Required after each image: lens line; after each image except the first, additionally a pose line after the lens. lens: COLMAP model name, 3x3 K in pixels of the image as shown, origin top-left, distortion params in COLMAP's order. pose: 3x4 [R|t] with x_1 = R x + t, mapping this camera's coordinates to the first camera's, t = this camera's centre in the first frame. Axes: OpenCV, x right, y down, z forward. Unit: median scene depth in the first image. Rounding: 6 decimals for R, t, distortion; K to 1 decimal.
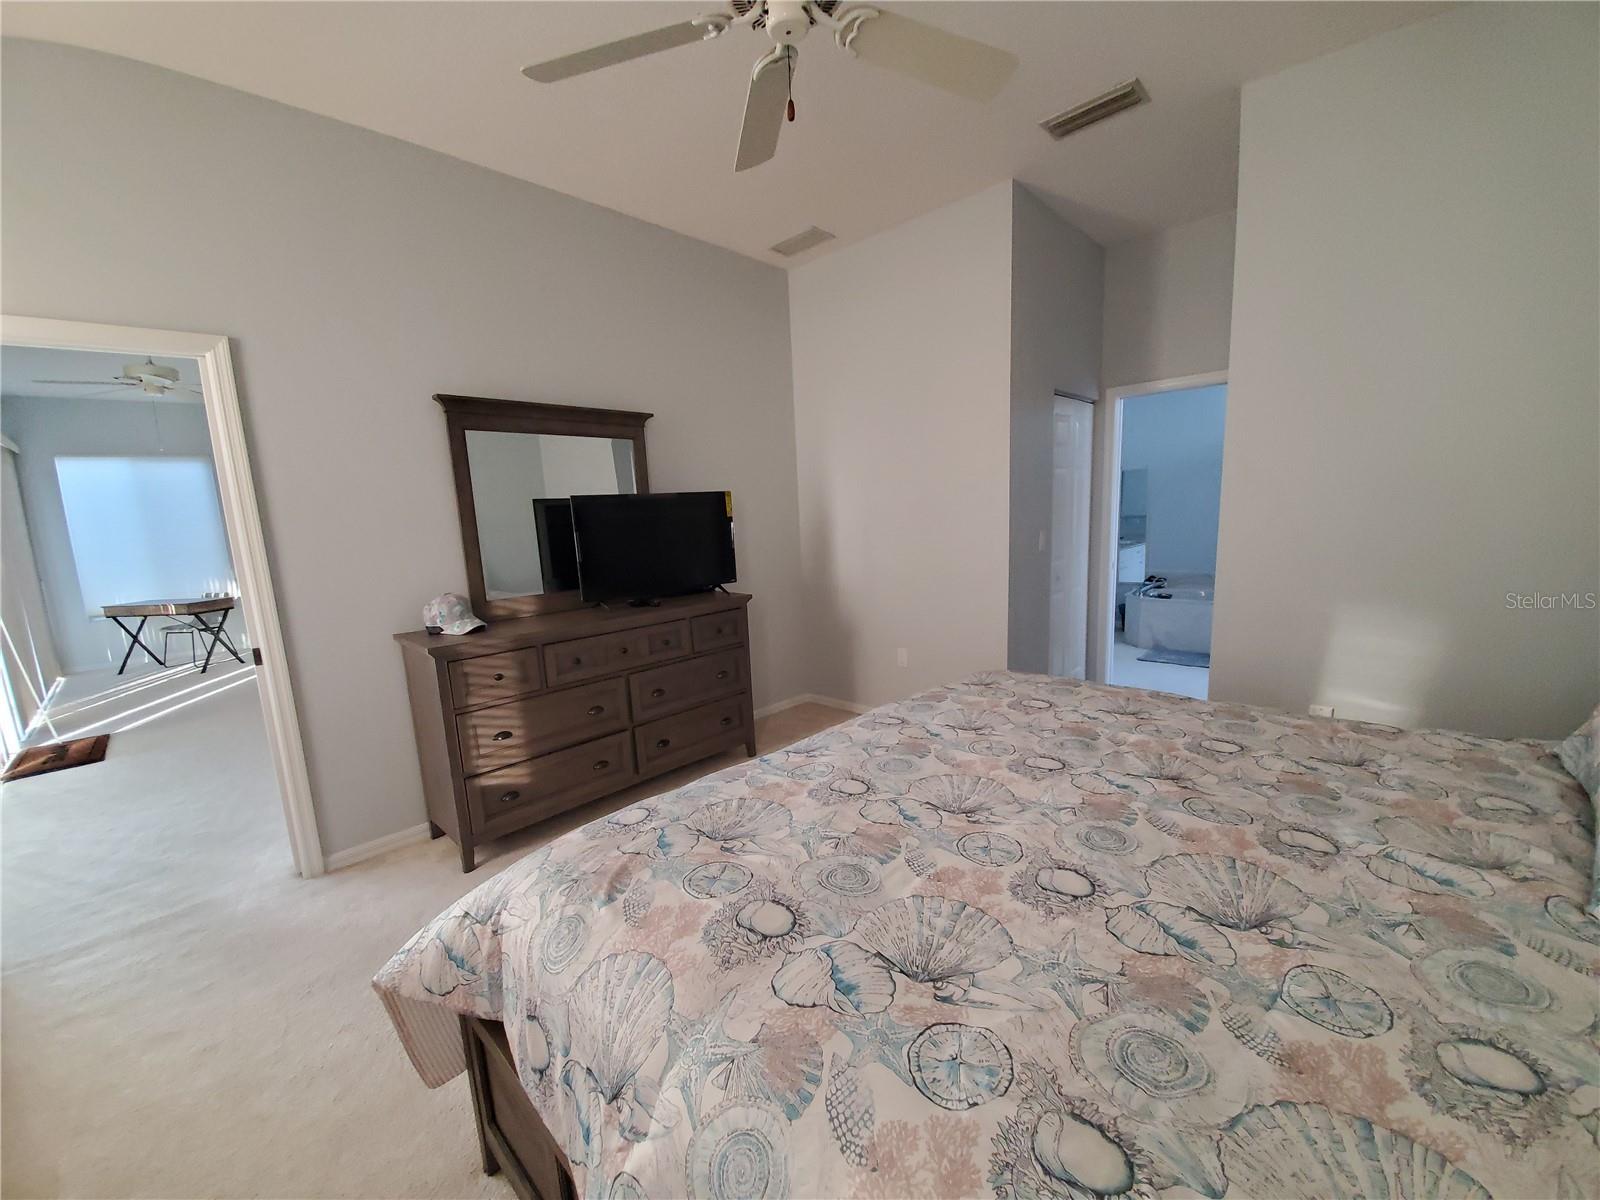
lens RADIAL K [[634.9, 0, 820.4], [0, 634.9, 615.5], [0, 0, 1]] dist [0.007162, -0.014522]
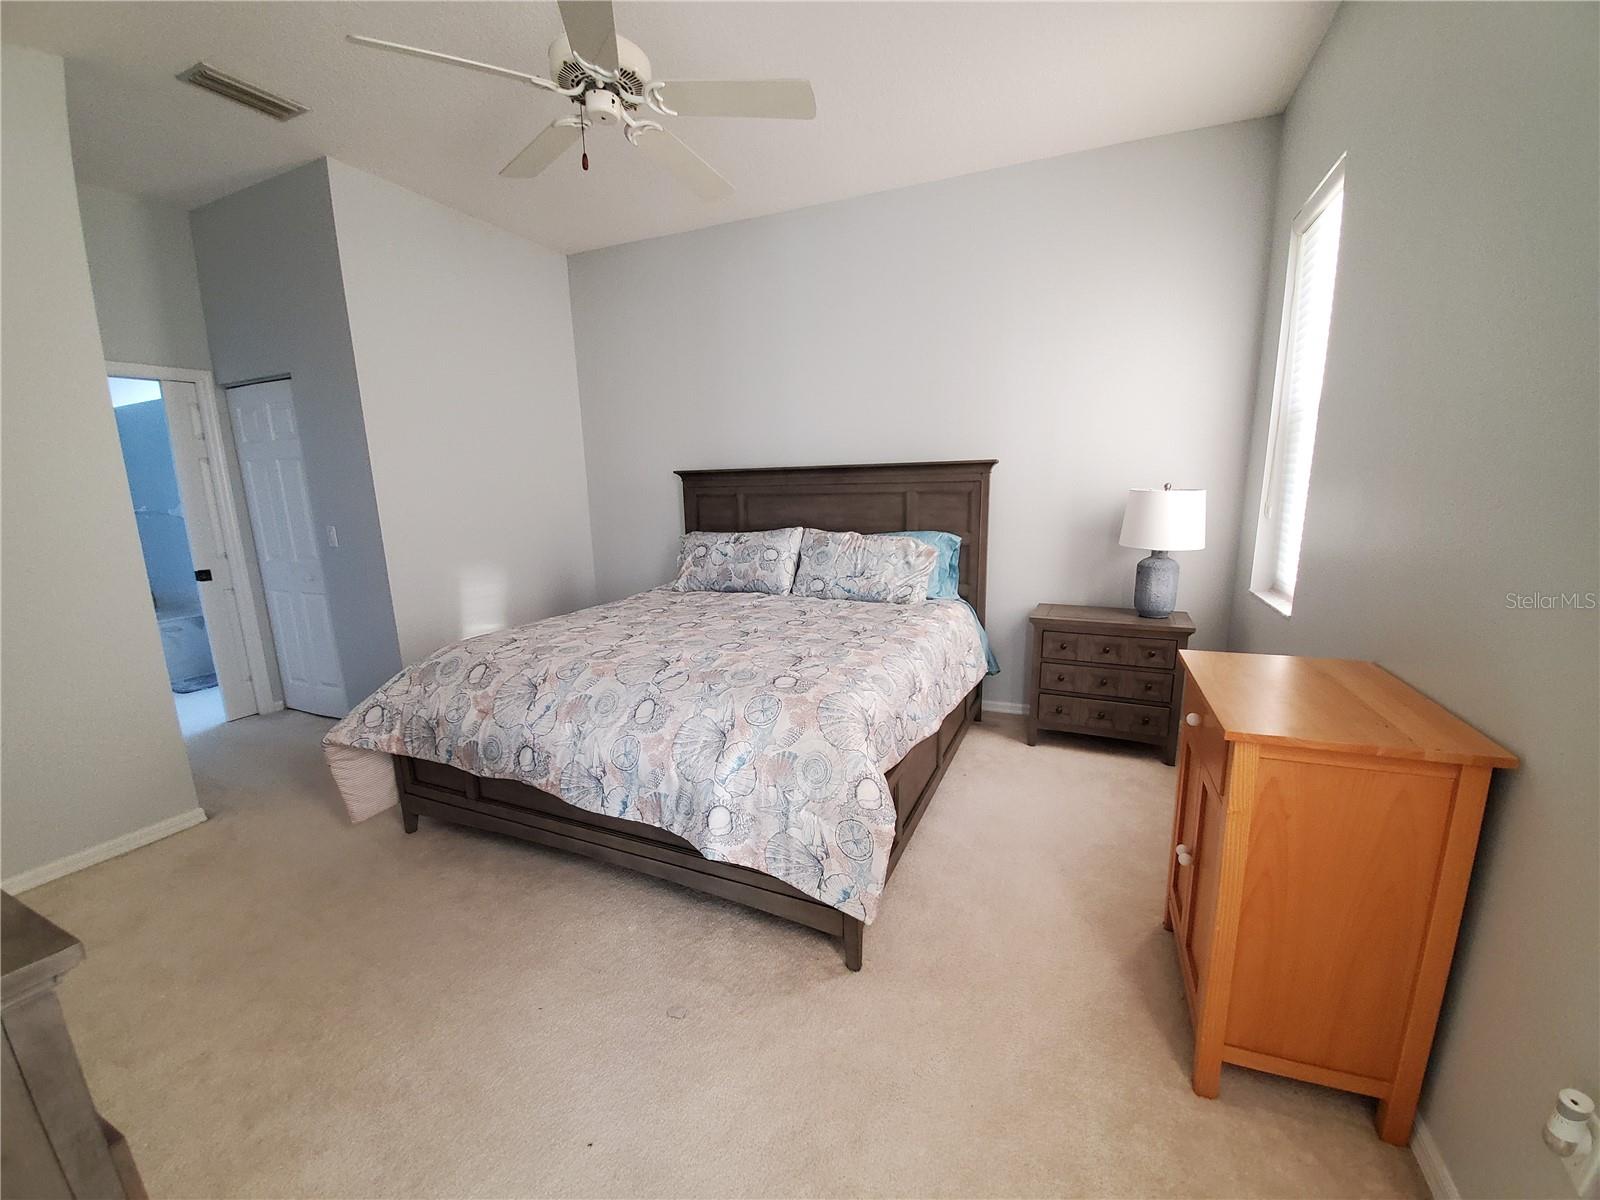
lens RADIAL K [[634.9, 0, 820.4], [0, 634.9, 615.5], [0, 0, 1]] dist [0.007162, -0.014522]
pose [[-0.348199, -0.141142, 0.926734, -1.544366], [0.188078, 0.957980, 0.216566, -0.128824], [-0.918359, 0.249707, -0.307022, 1.227792]]
